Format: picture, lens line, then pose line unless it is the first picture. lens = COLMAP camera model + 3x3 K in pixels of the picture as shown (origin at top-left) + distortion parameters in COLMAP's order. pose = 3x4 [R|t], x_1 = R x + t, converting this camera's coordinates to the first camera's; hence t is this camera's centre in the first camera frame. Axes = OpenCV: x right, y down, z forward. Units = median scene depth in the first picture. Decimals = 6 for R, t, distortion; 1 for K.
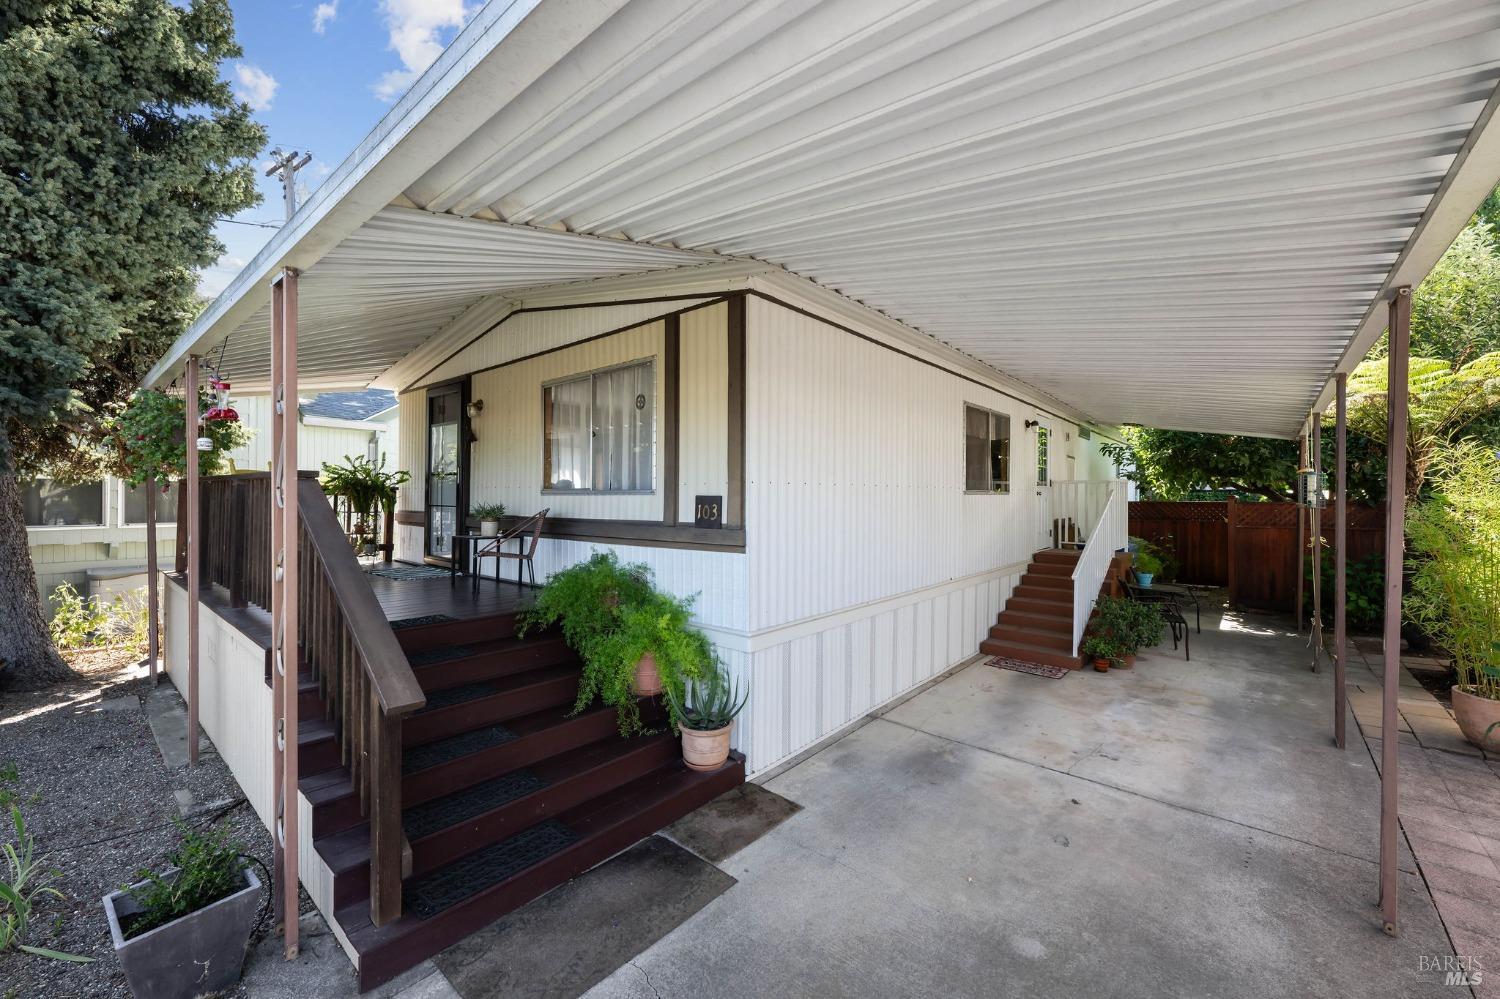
lens RADIAL K [[598.1, 0, 750.0], [0, 598.1, 499.5], [0, 0, 1]] dist [0.000901, 0.000030]
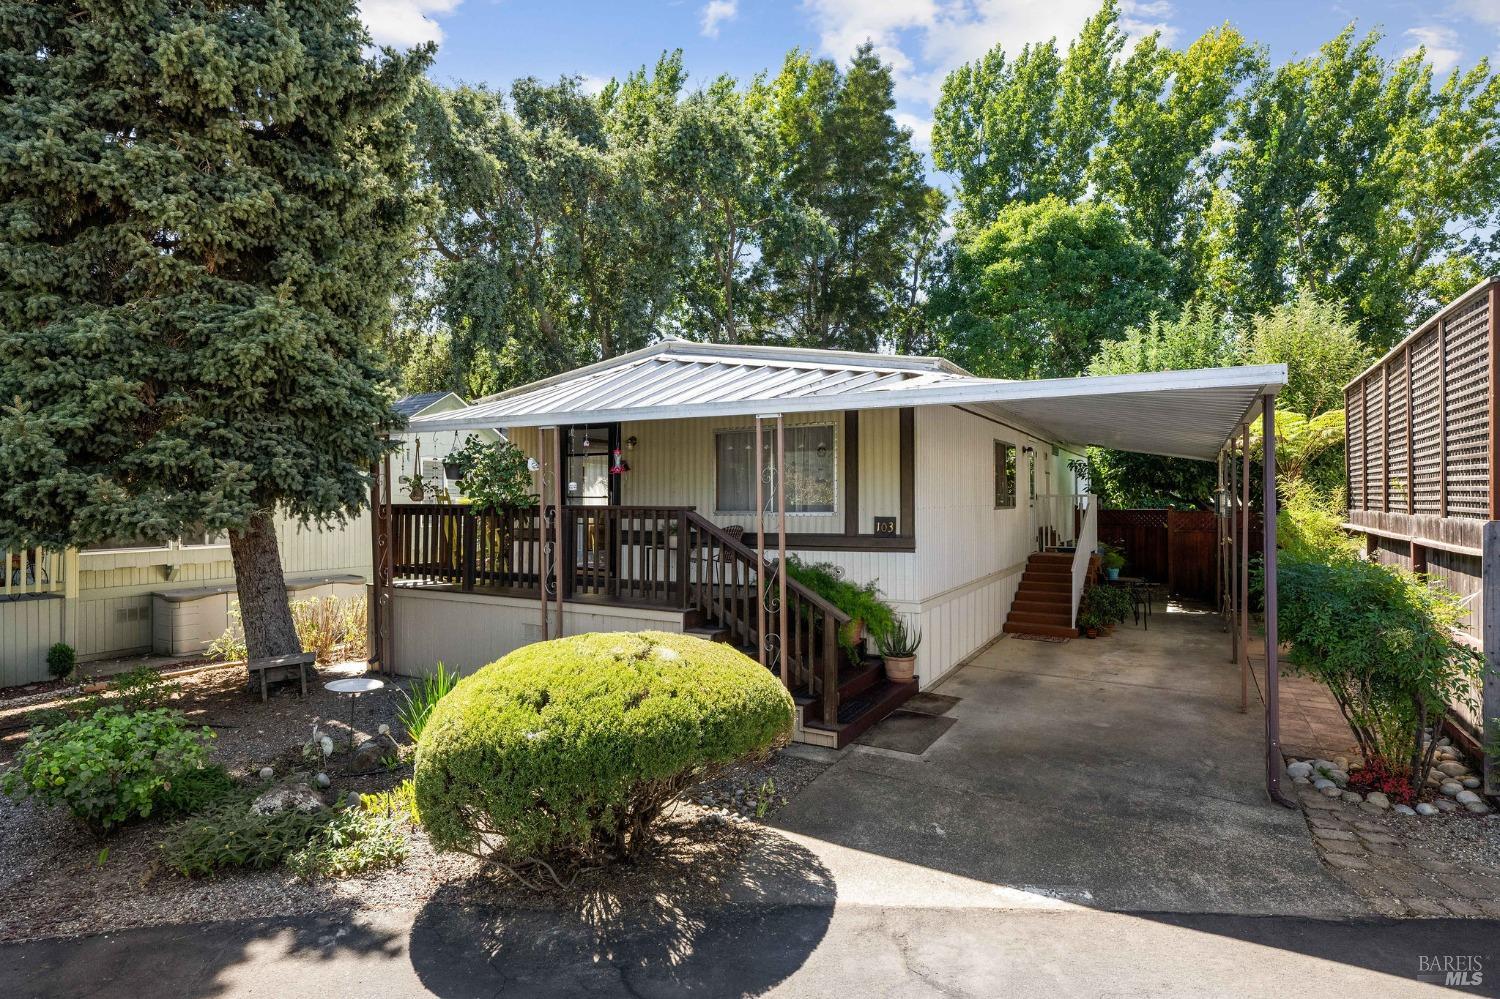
lens RADIAL K [[792.4, 0, 750.0], [0, 792.4, 499.5], [0, 0, 1]] dist [-0.001169, 0.001578]
pose [[0.980314, -0.007035, 0.197318, -0.699591], [0.007943, 0.999961, -0.003811, -0.039013], [-0.197284, 0.005303, 0.980332, -0.817504]]
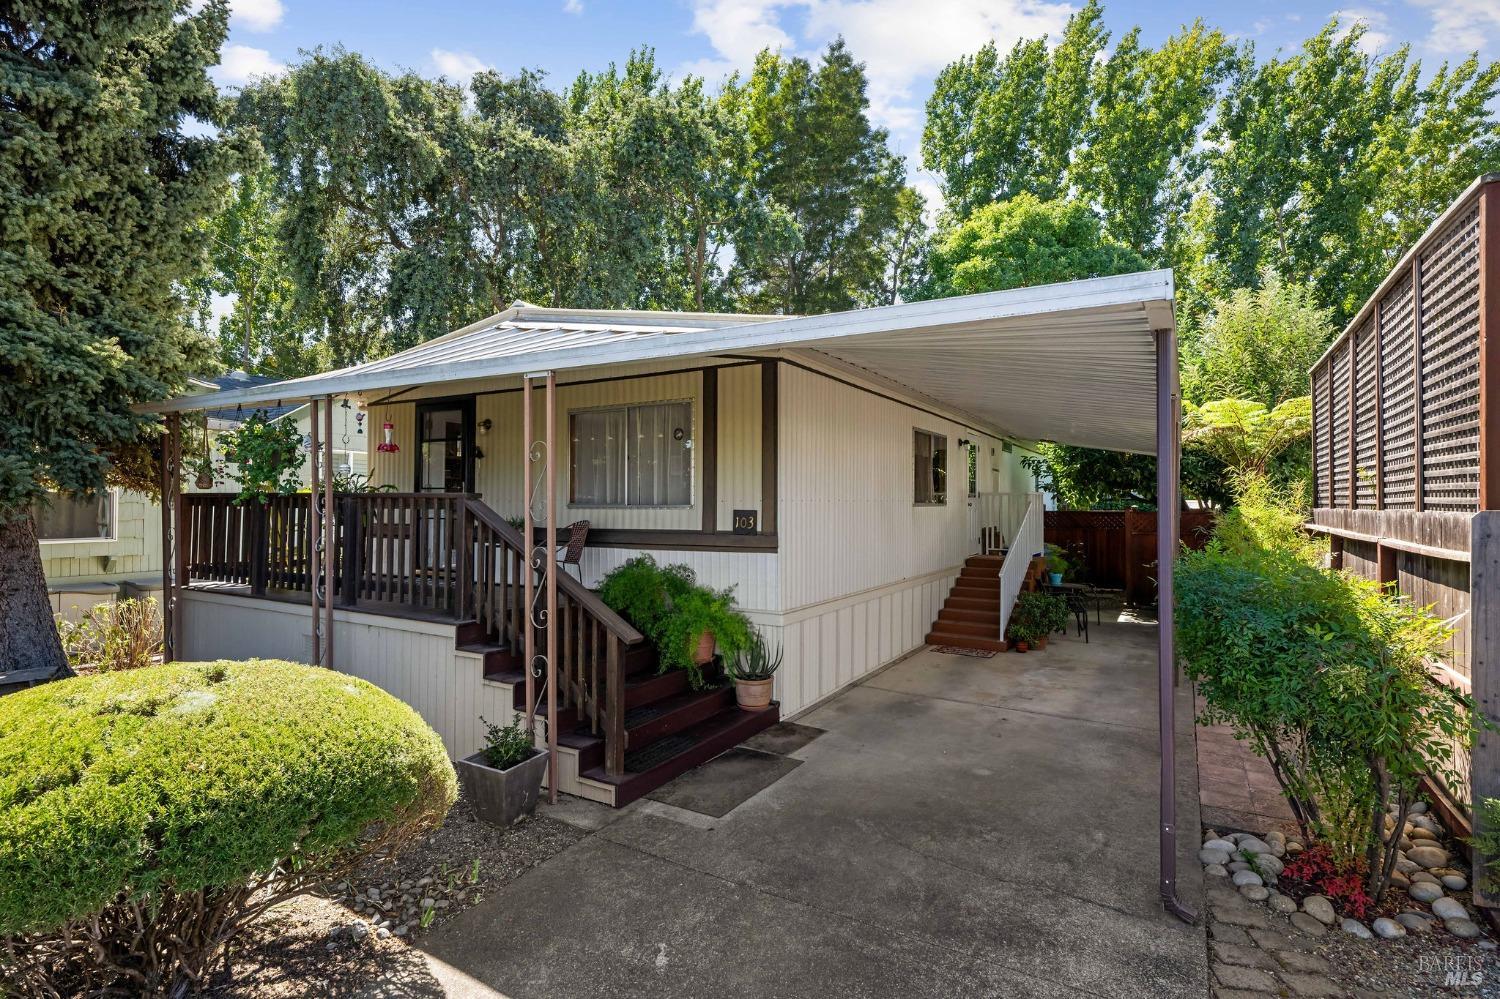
lens RADIAL K [[752.9, 0, 750.0], [0, 752.9, 499.5], [0, 0, 1]] dist [0.001133, -0.000031]
pose [[0.983410, 0.000285, 0.181396, -0.303516], [0.001570, 0.999948, -0.010081, -0.010697], [-0.181389, 0.010198, 0.983358, -0.529973]]
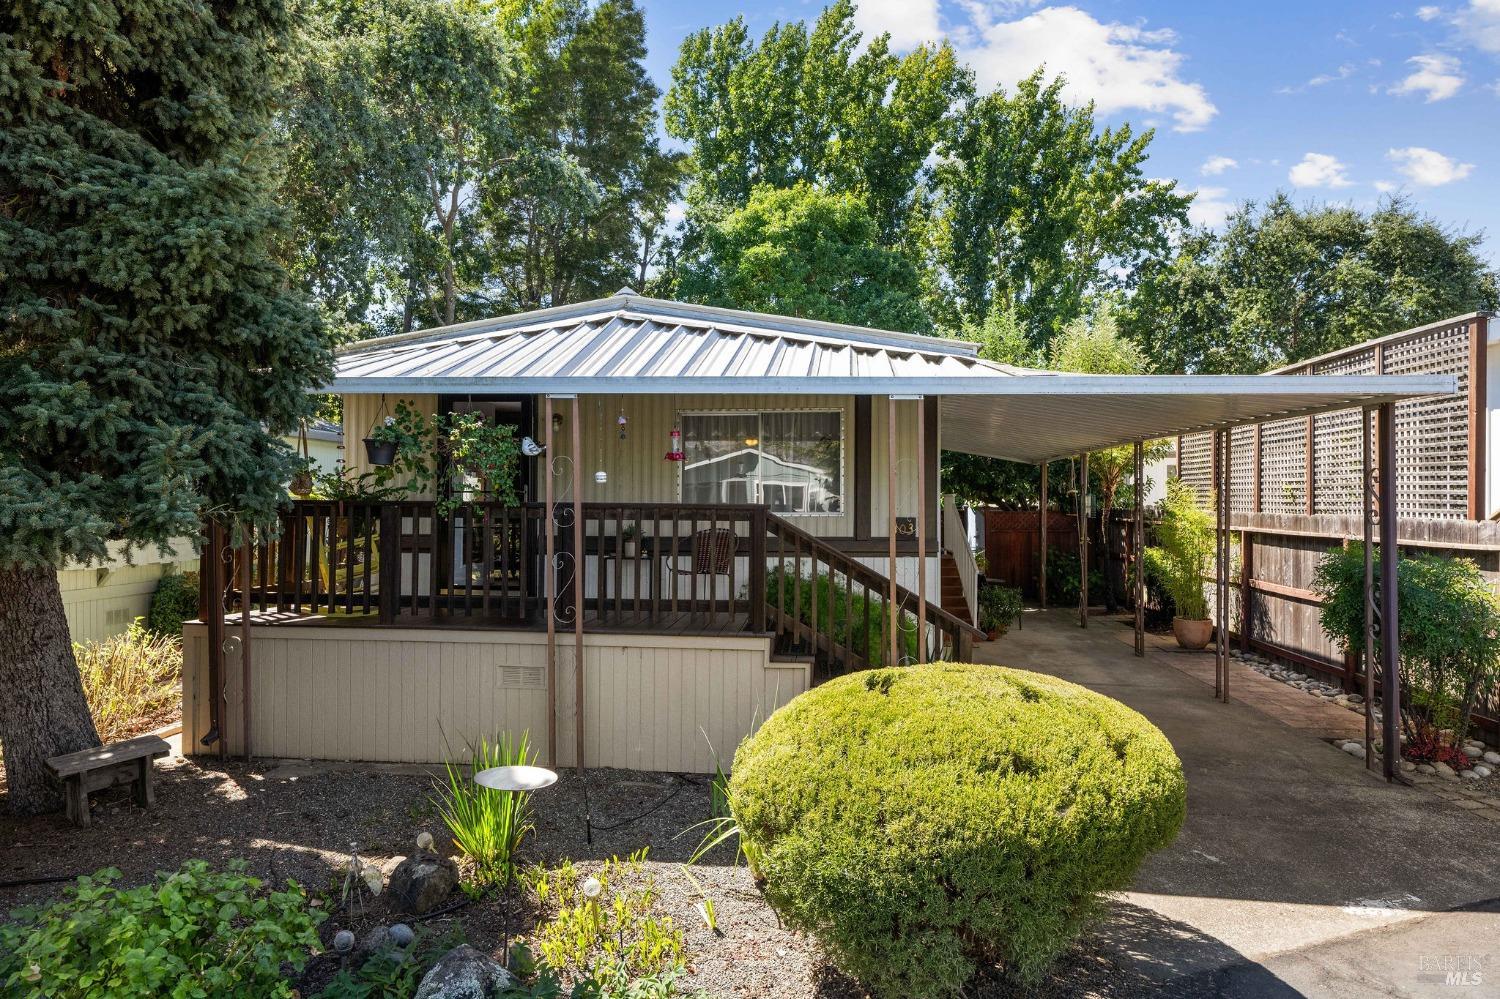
lens RADIAL K [[884.1, 0, 750.0], [0, 884.1, 499.5], [0, 0, 1]] dist [0.000057, 0.000389]
pose [[0.814124, -0.001354, 0.580690, -1.315940], [0.002371, 0.999997, -0.000992, -0.039030], [-0.580687, 0.002184, 0.814124, -0.397489]]
